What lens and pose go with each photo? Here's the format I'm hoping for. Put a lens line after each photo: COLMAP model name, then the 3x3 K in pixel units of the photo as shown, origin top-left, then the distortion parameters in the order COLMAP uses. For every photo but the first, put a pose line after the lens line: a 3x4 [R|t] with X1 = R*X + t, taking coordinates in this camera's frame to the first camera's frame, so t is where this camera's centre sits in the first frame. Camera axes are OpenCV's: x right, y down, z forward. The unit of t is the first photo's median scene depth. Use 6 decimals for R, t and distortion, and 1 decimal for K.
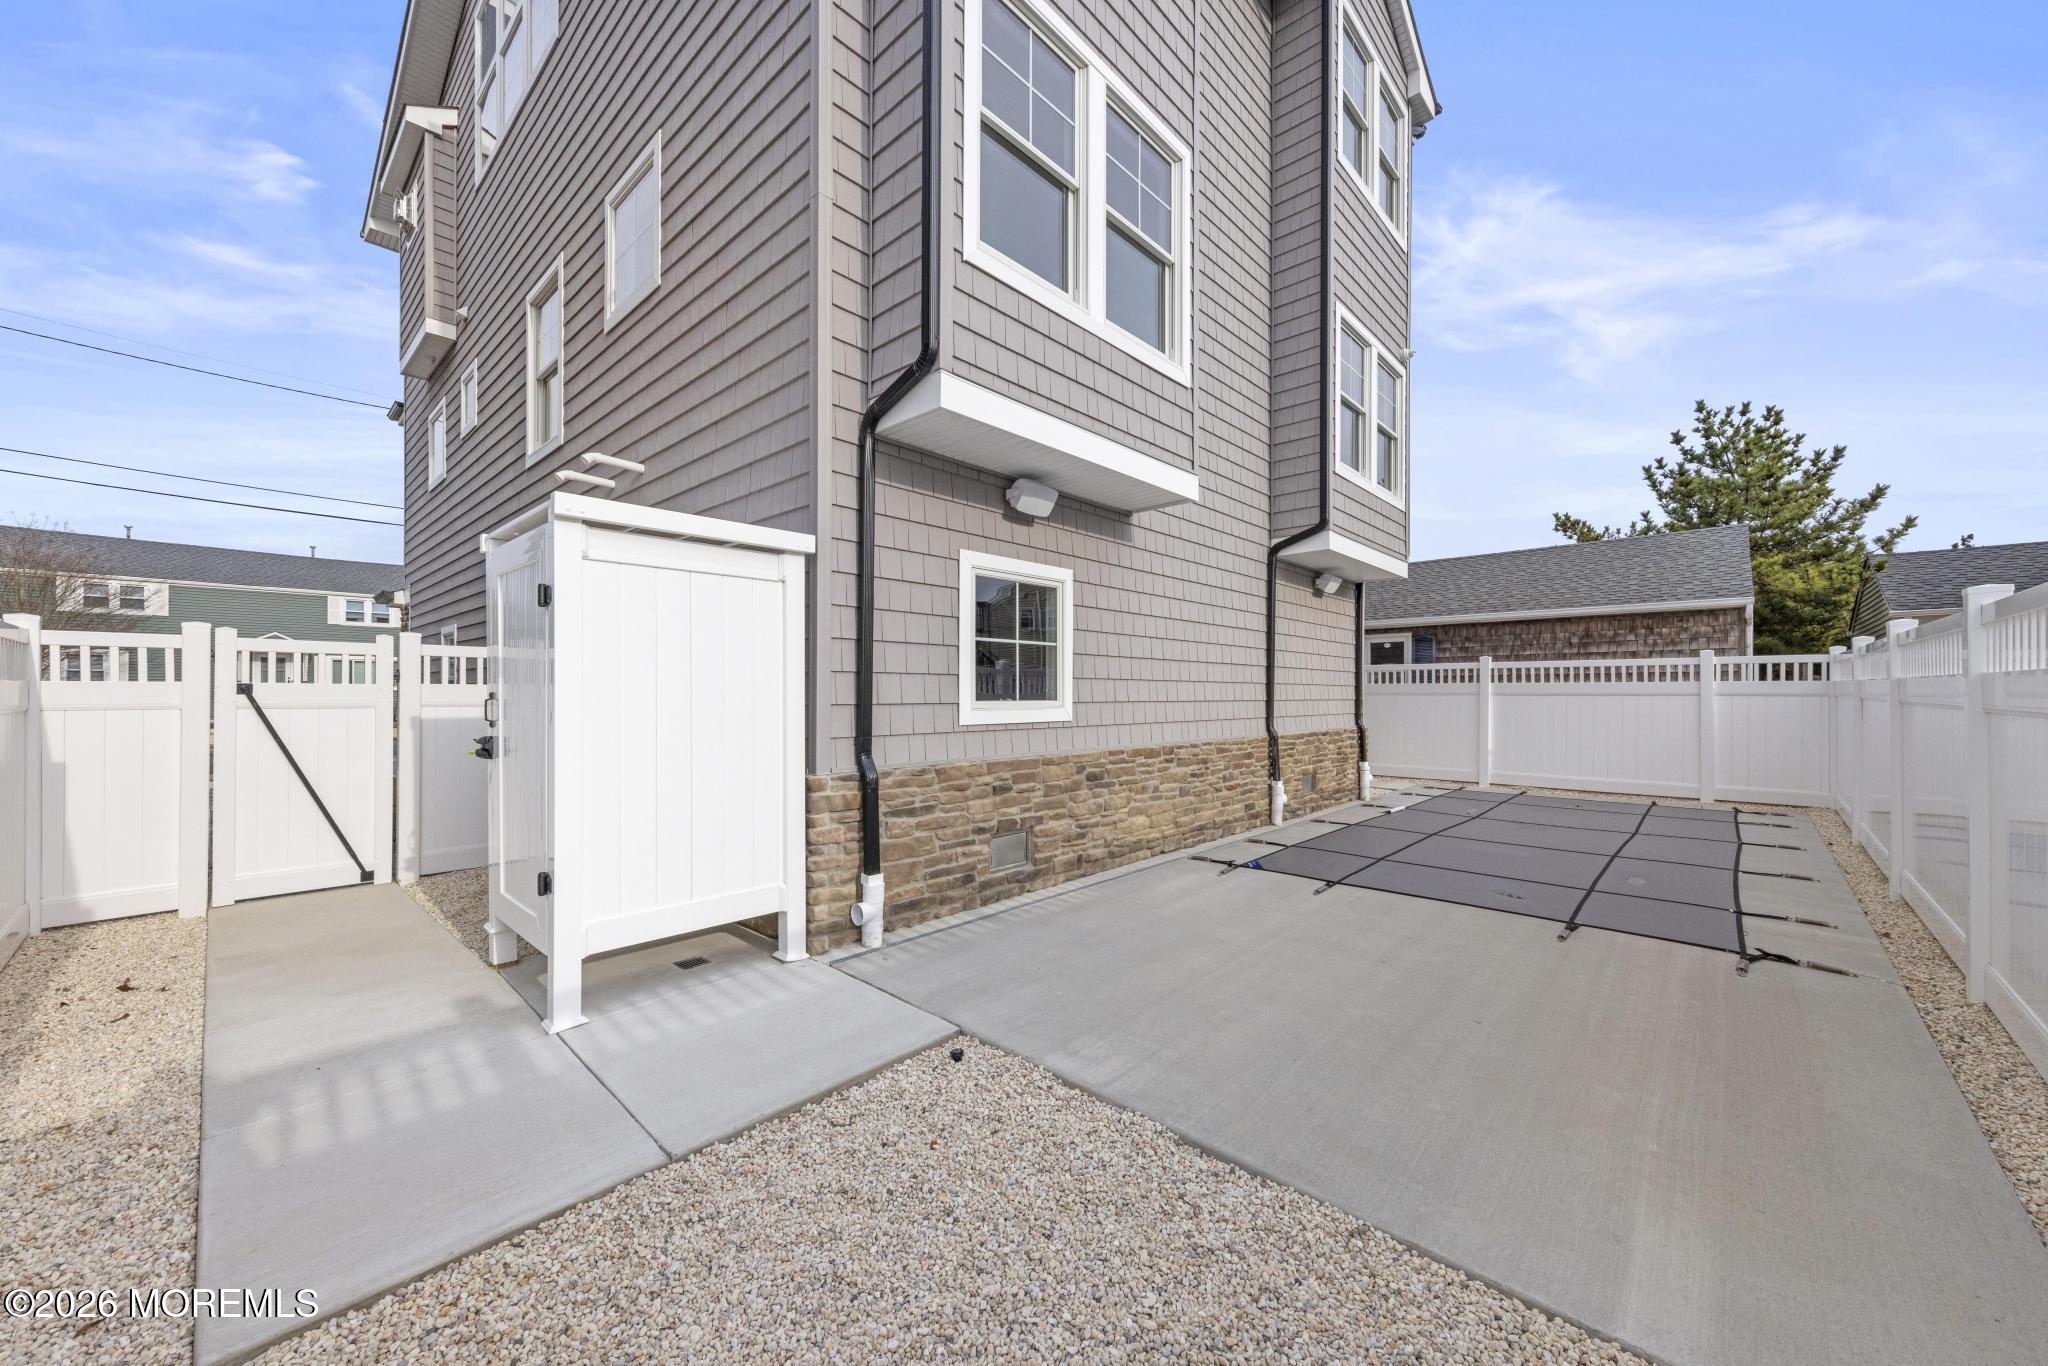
lens RADIAL K [[743.8, 0, 1032.3], [0, 743.8, 687.1], [0, 0, 1]] dist [0.001787, 0.000122]
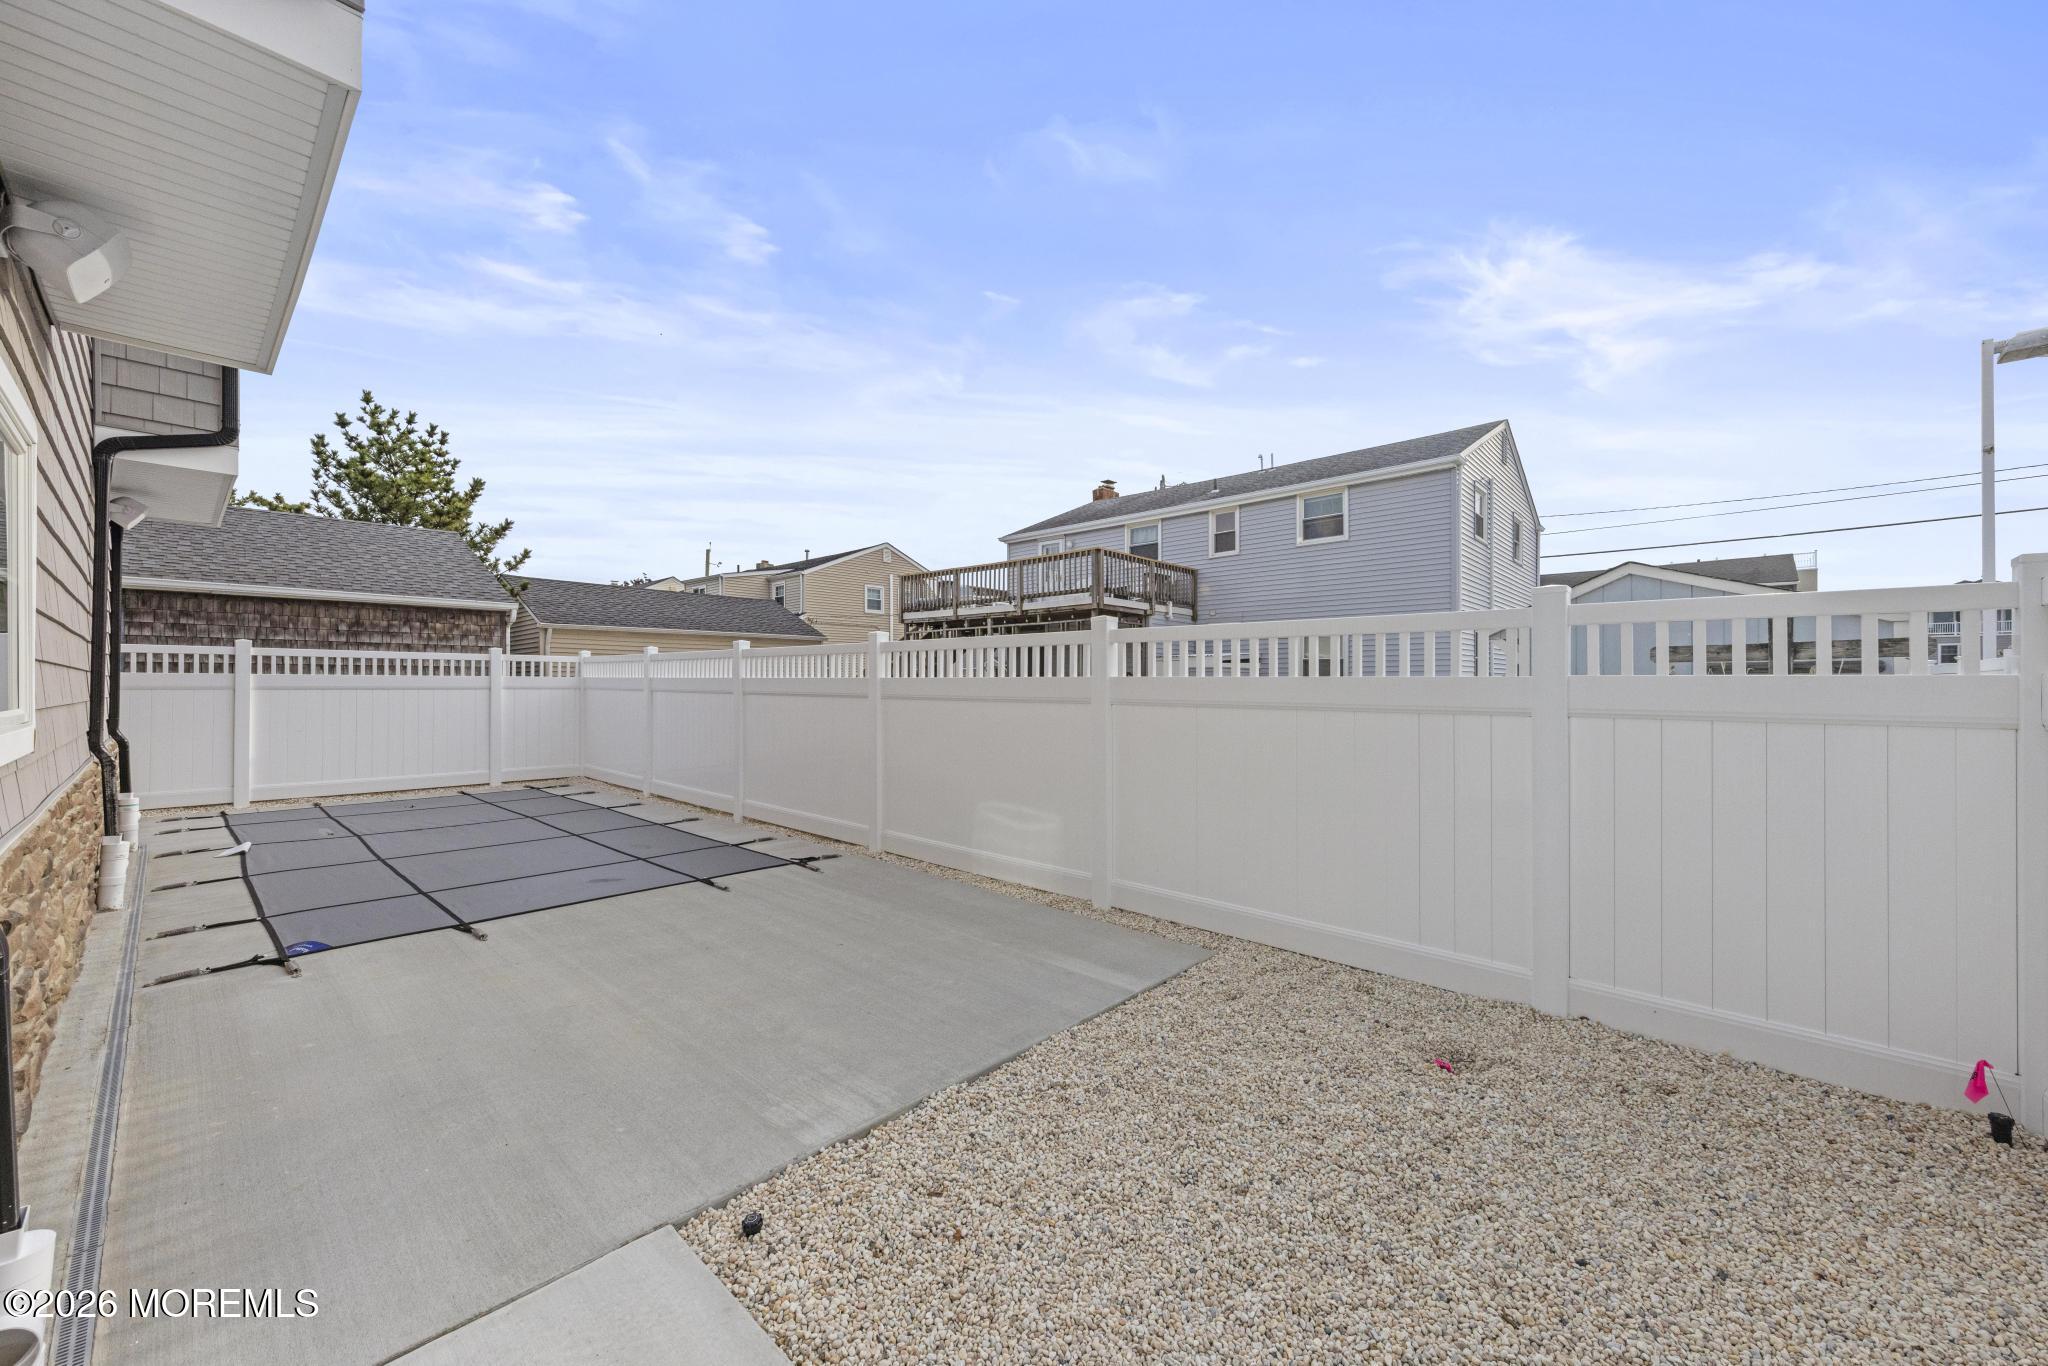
lens RADIAL K [[783.2, 0, 1011.4], [0, 783.2, 683.3], [0, 0, 1]] dist [0.001611, -0.000050]
pose [[-0.004871, 0.004795, 0.999977, -0.213965], [-0.009026, 0.999948, -0.004839, 0.001153], [-0.999947, -0.009049, -0.004827, 0.203313]]
